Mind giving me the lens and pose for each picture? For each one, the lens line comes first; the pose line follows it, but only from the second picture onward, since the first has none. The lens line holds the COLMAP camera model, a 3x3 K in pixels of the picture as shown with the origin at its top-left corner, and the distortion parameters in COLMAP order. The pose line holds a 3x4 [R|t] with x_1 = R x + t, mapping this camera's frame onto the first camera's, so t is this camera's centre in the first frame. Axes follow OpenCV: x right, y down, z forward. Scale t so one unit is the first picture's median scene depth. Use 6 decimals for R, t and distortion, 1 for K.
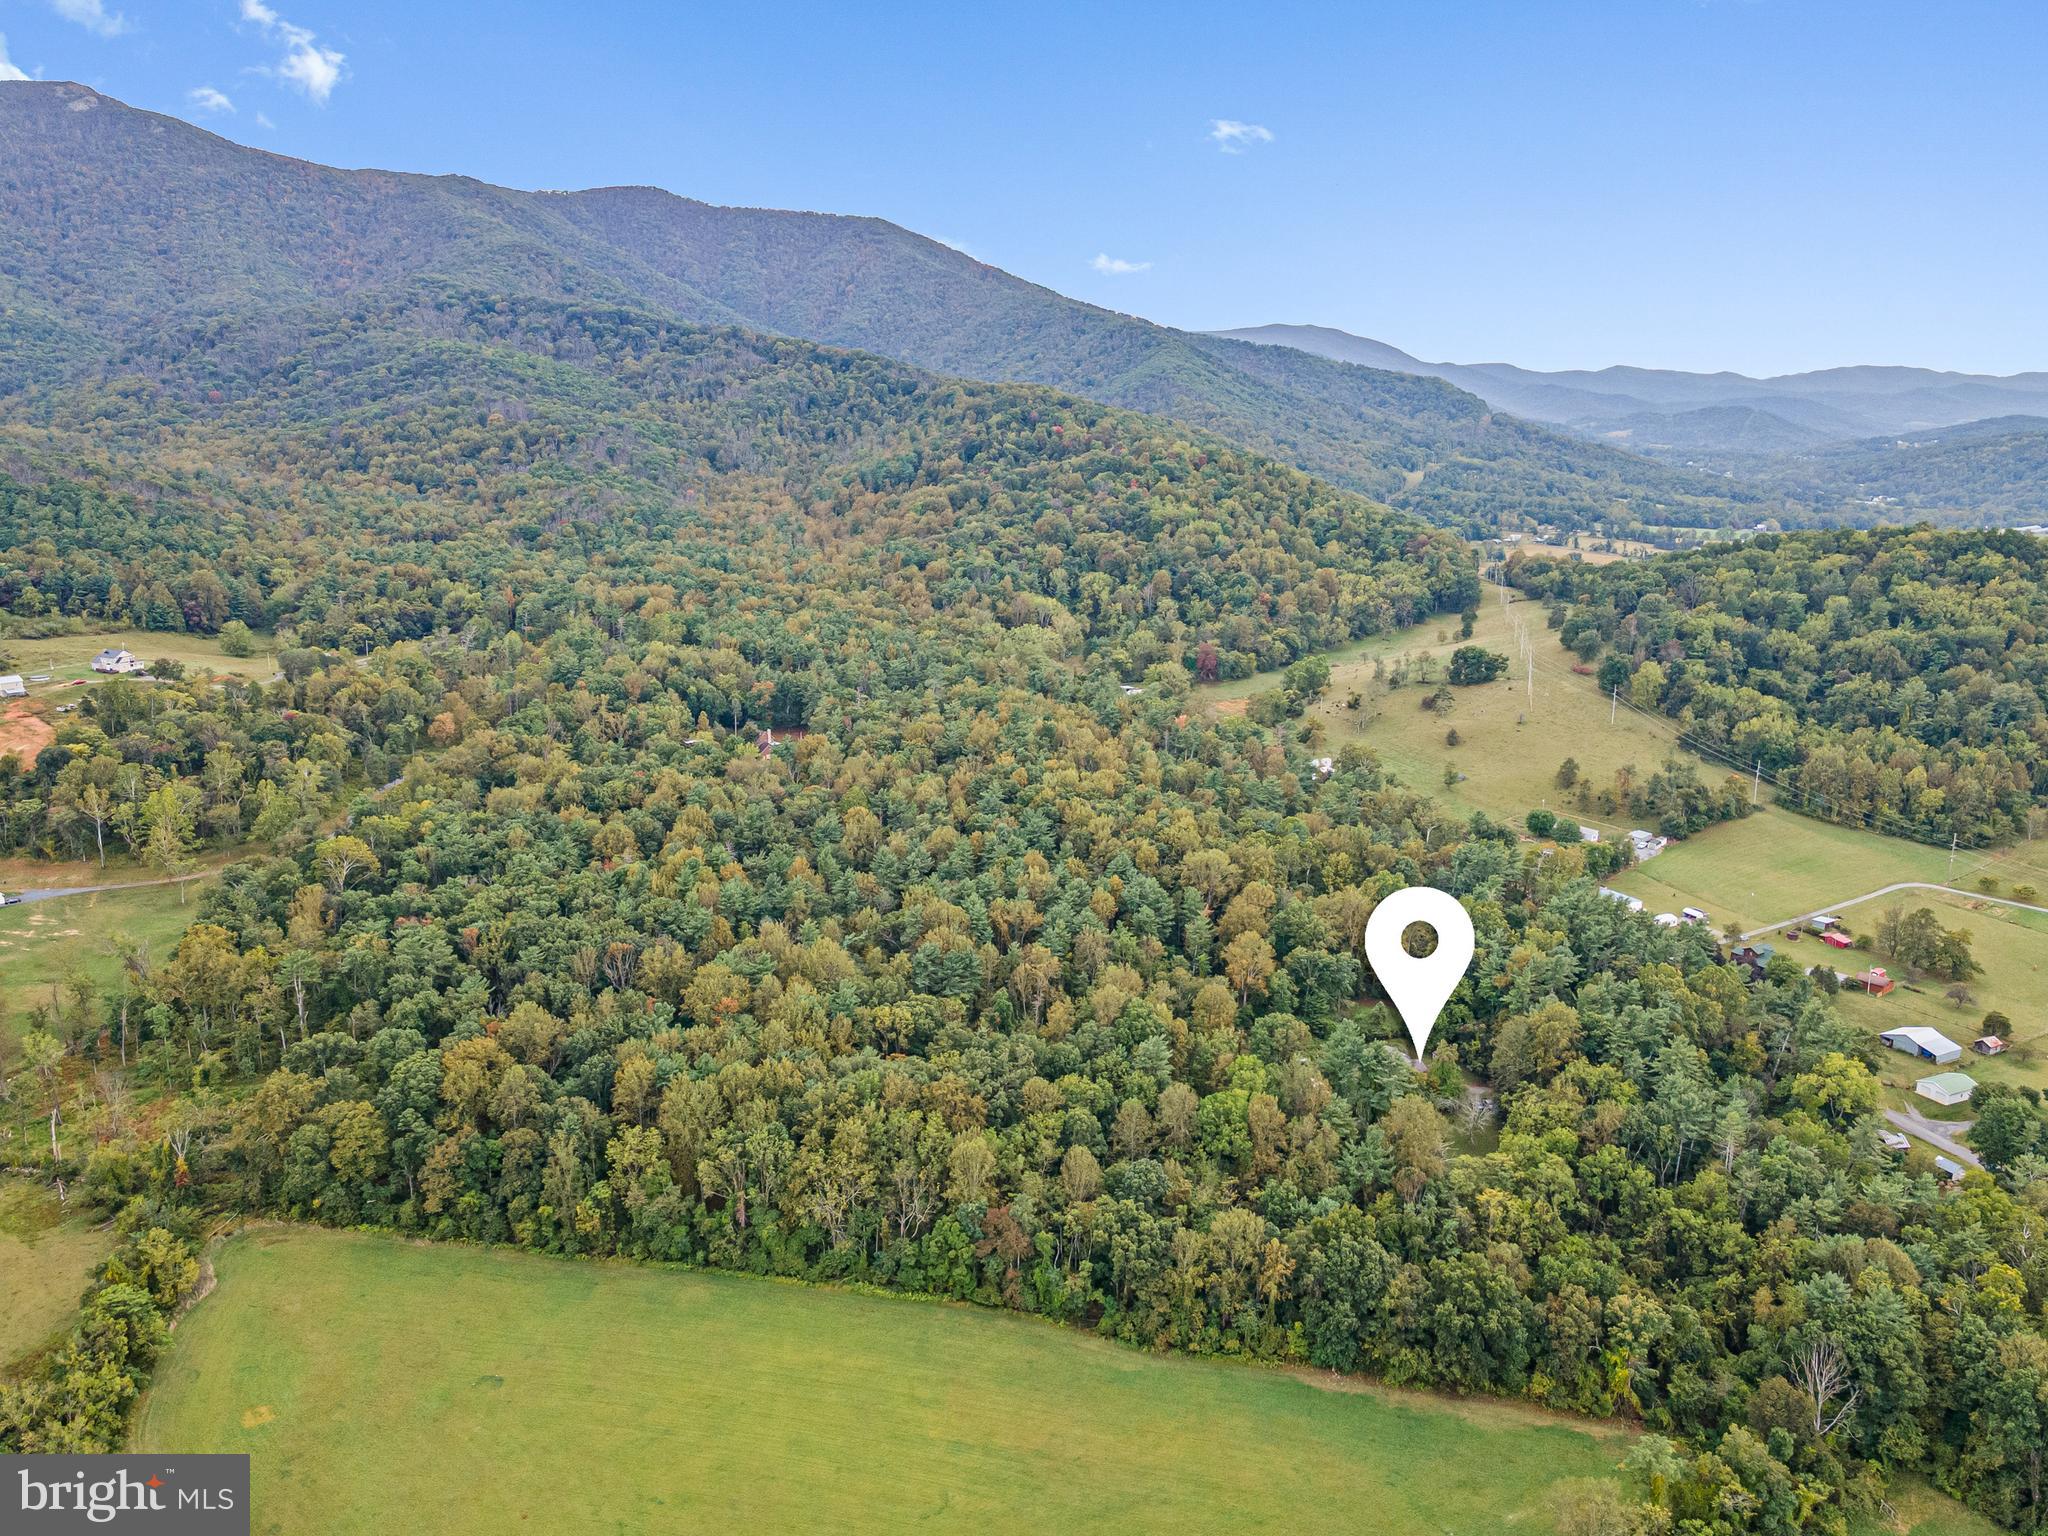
lens RADIAL K [[1548.7, 0, 1027.8], [0, 1548.7, 803.3], [0, 0, 1]] dist [0.033290, 0.009301]
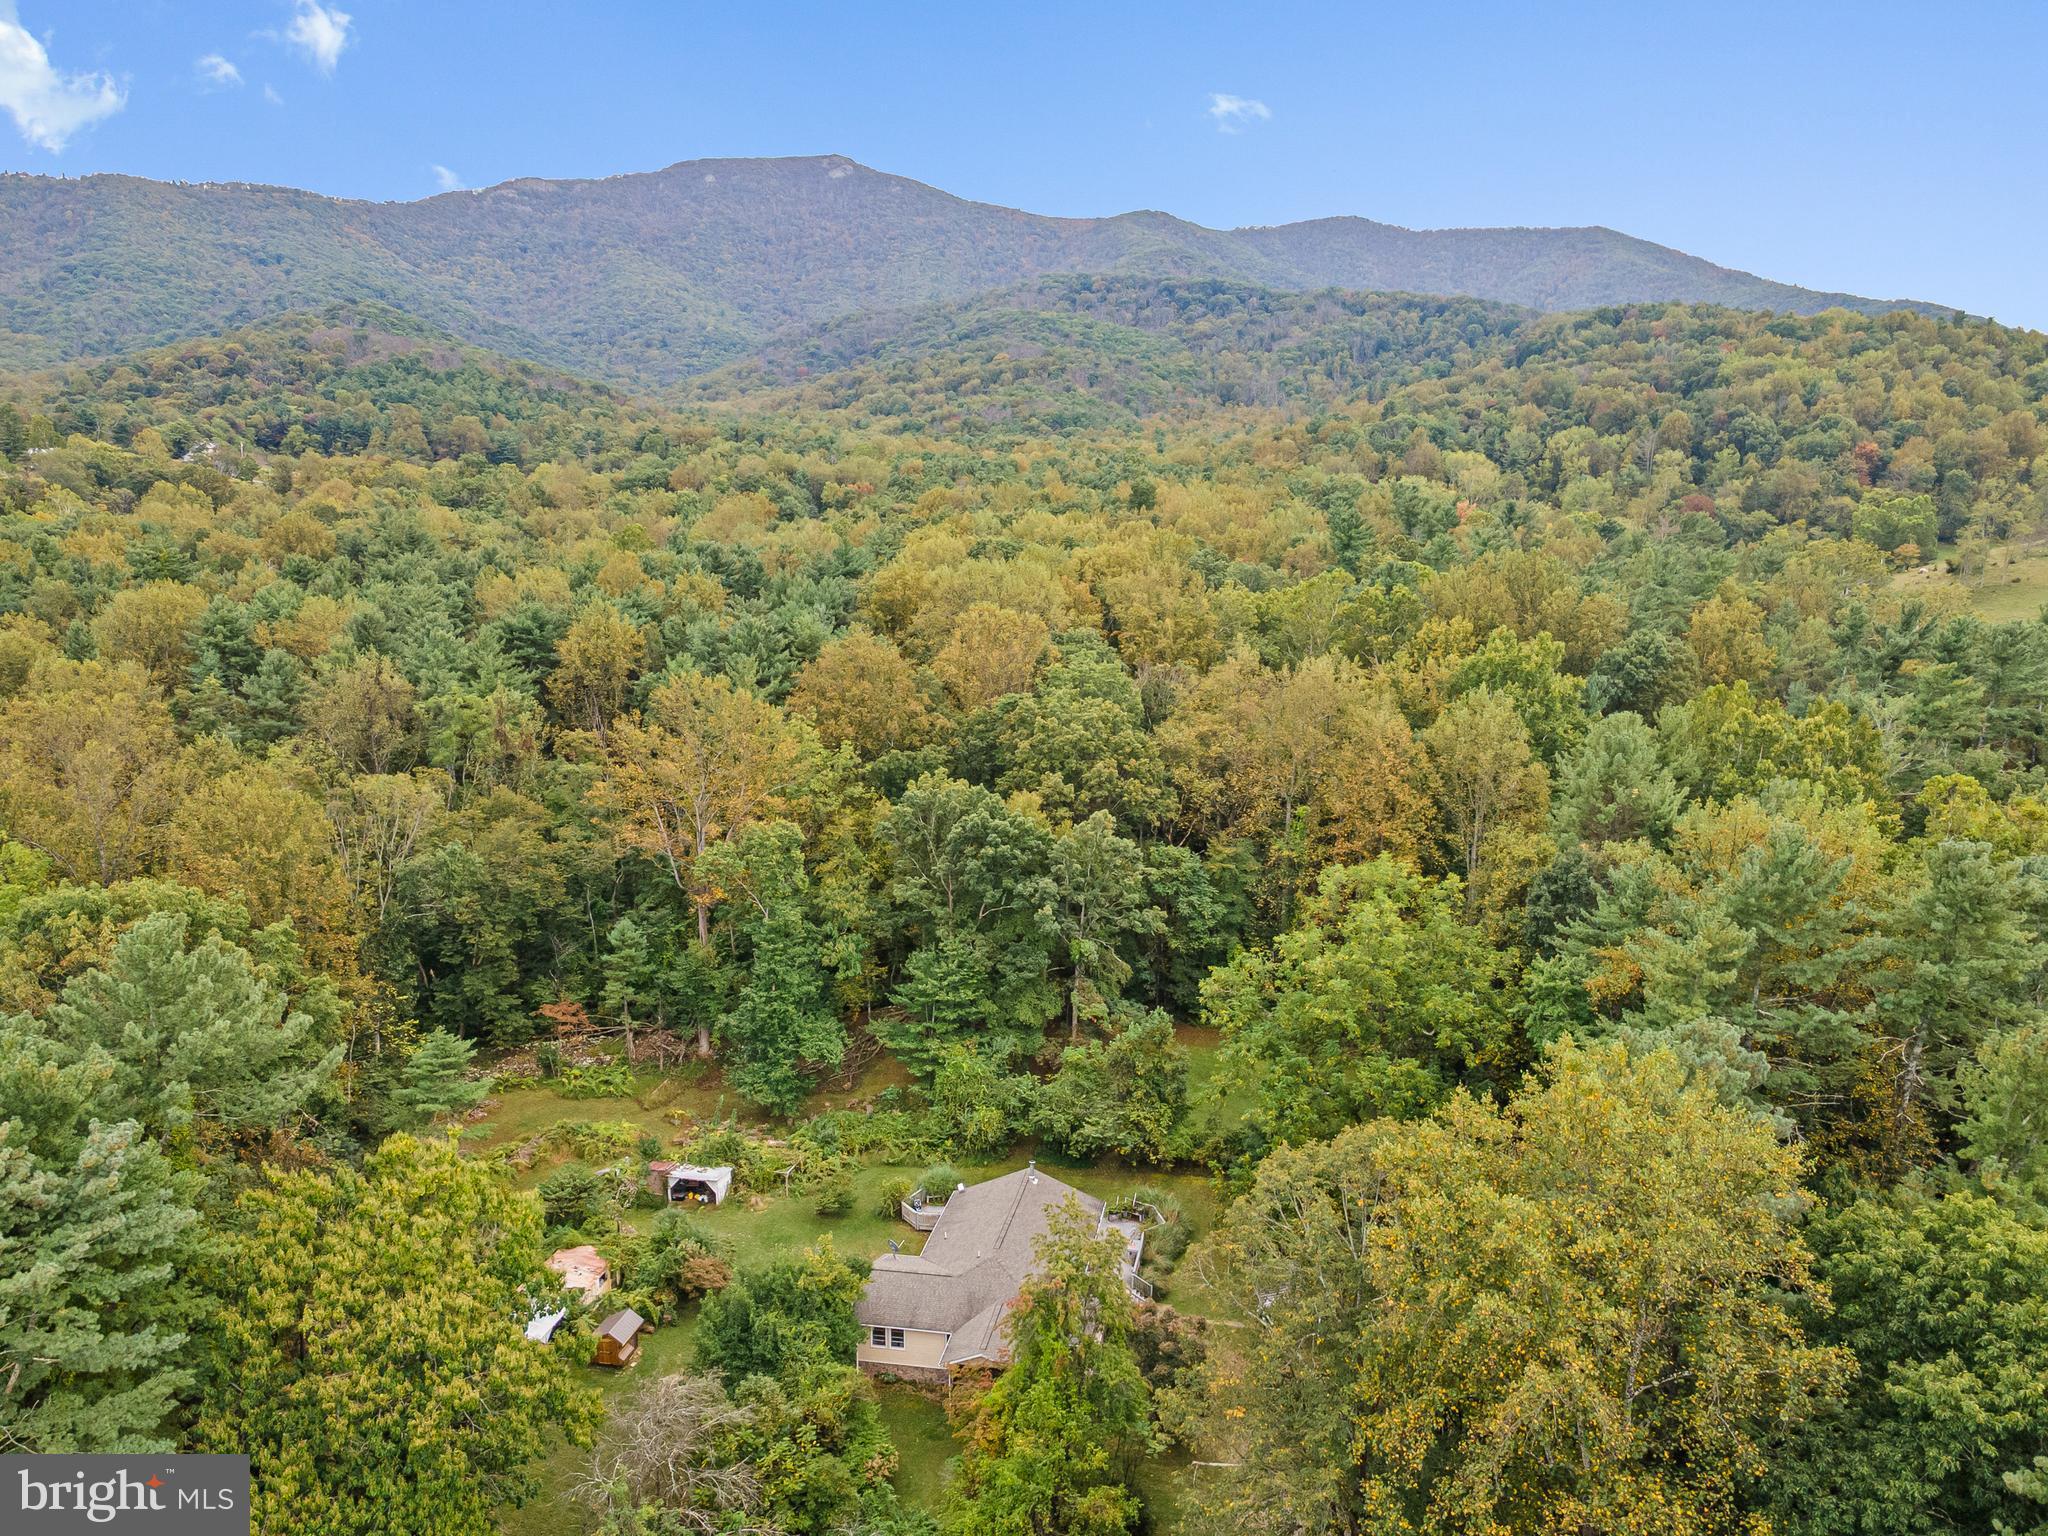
lens RADIAL K [[1548.7, 0, 1022.1], [0, 1548.7, 733.7], [0, 0, 1]] dist [0.033290, 0.009301]
pose [[0.887619, 0.072670, -0.454809, 0.147096], [-0.117251, 0.990593, -0.070552, 0.048628], [0.445403, 0.115951, 0.887790, 0.358402]]
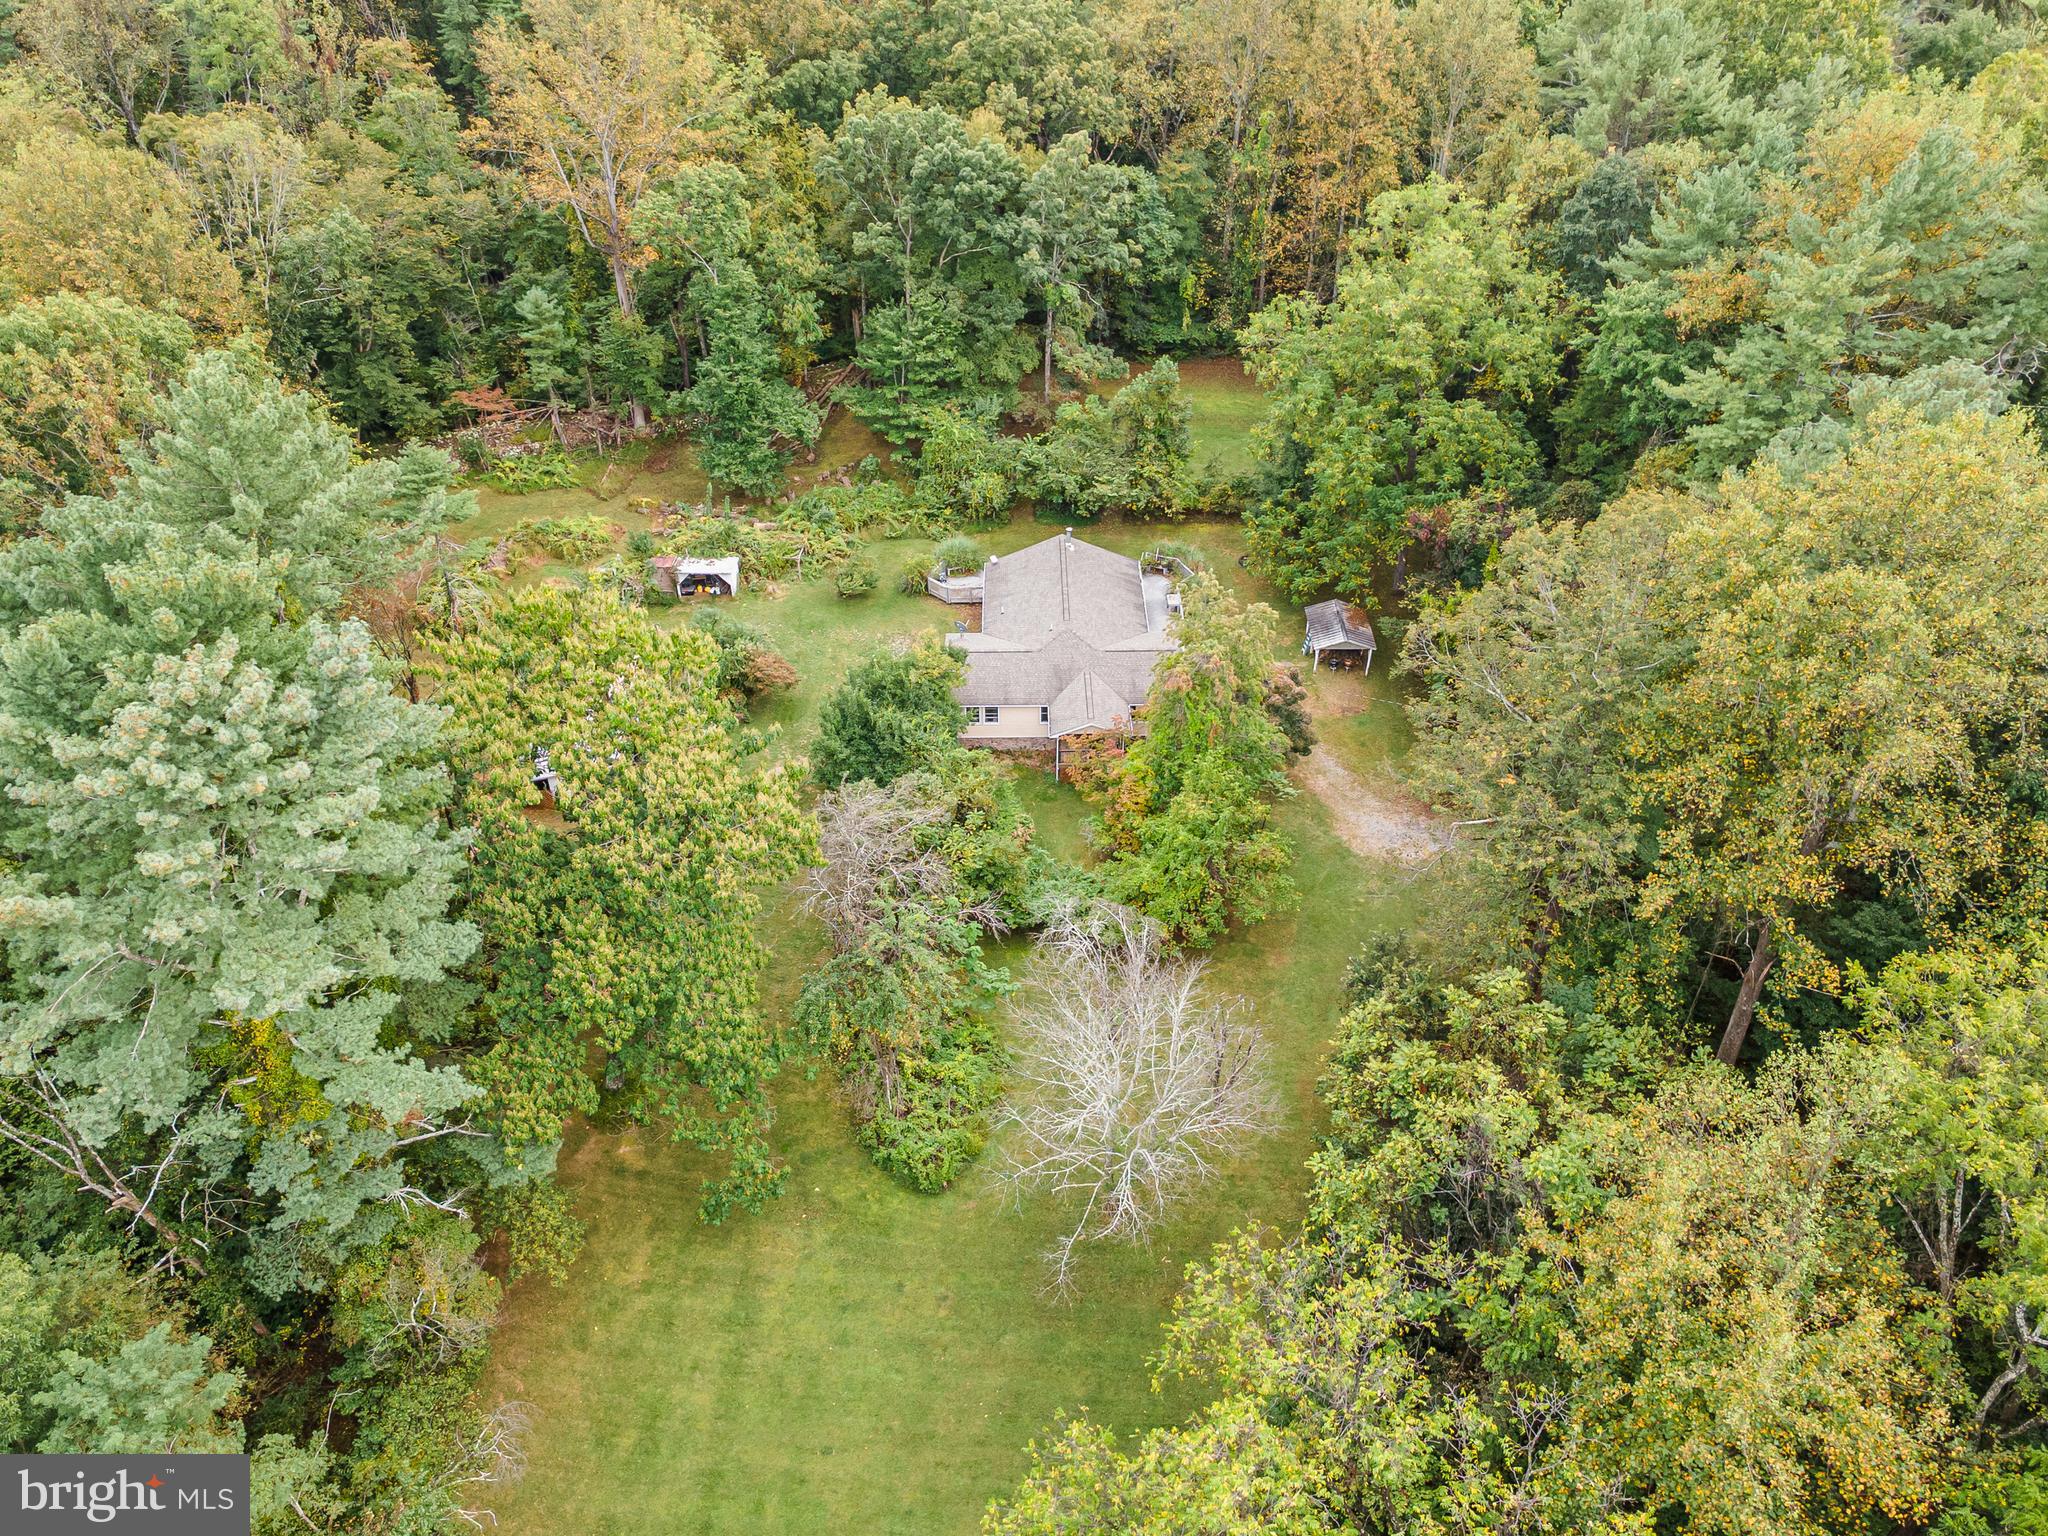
lens RADIAL K [[1548.7, 0, 1027.9], [0, 1548.7, 758.3], [0, 0, 1]] dist [0.033290, 0.009301]
pose [[0.960910, 0.161593, -0.224809, 0.125459], [-0.072649, 0.930711, 0.358468, 0.047282], [0.267158, -0.328124, 0.906069, 0.356169]]
